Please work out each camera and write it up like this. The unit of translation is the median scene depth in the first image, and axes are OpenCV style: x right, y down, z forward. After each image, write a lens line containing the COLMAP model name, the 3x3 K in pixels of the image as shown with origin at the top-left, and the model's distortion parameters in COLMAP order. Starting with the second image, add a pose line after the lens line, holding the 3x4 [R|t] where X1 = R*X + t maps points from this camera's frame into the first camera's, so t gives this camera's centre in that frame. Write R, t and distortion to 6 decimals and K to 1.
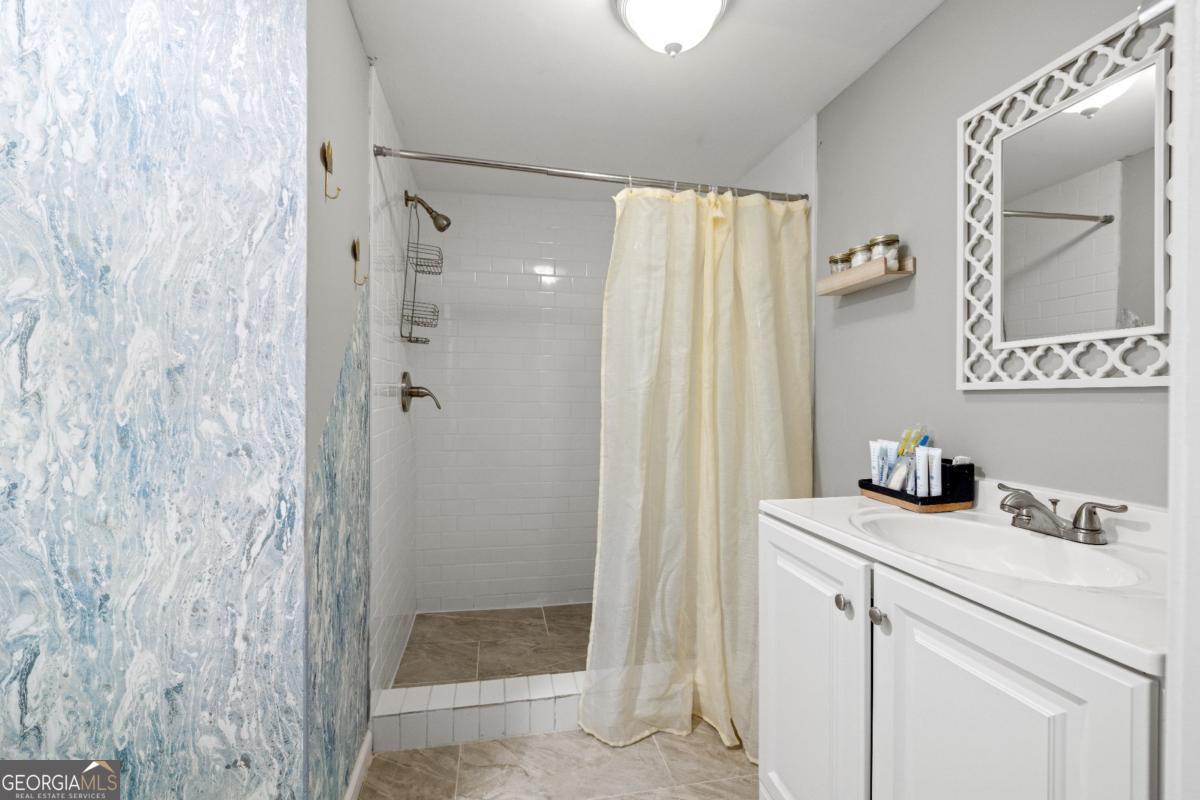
lens RADIAL K [[515.3, 0, 597.6], [0, 515.3, 401.6], [0, 0, 1]] dist [0.004939, 0.001406]
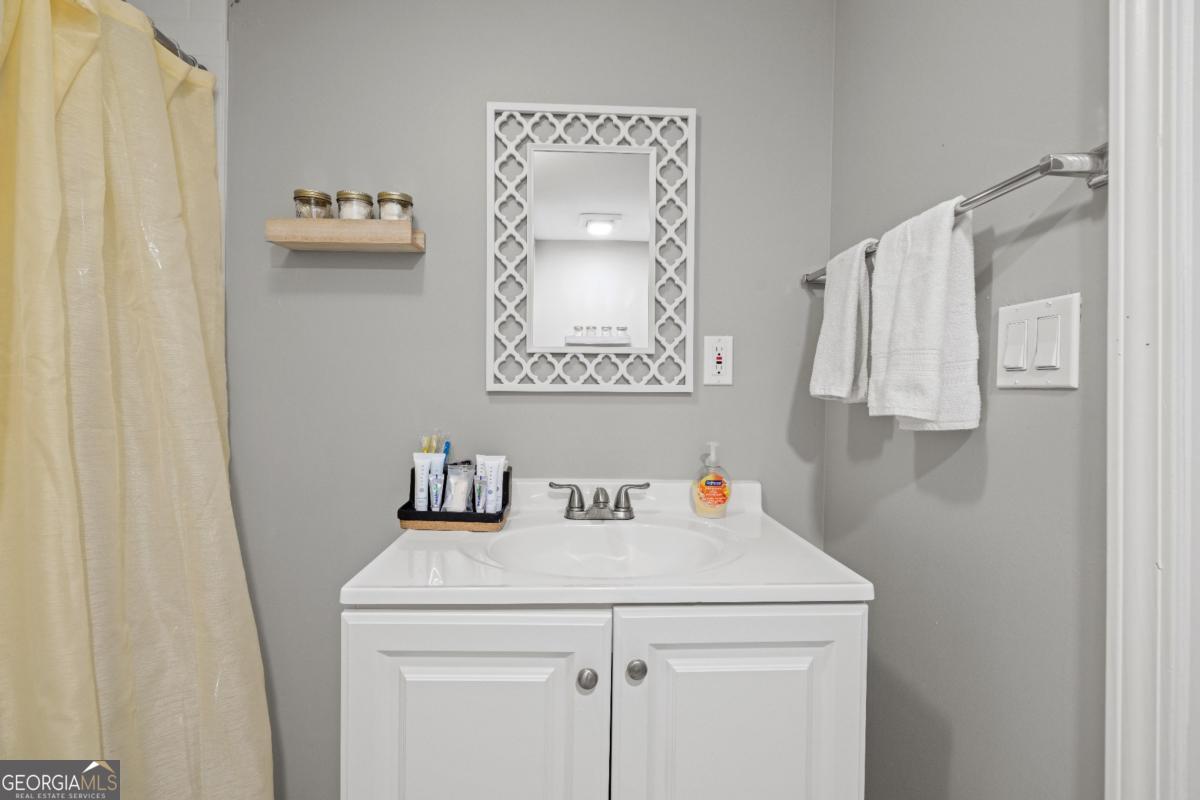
lens RADIAL K [[515.3, 0, 593.2], [0, 515.3, 392.5], [0, 0, 1]] dist [0.004939, 0.001406]
pose [[0.163581, -0.007090, 0.986504, -0.207245], [0.001225, 0.999975, 0.006984, -0.026091], [-0.986529, 0.000066, 0.163586, 0.678666]]
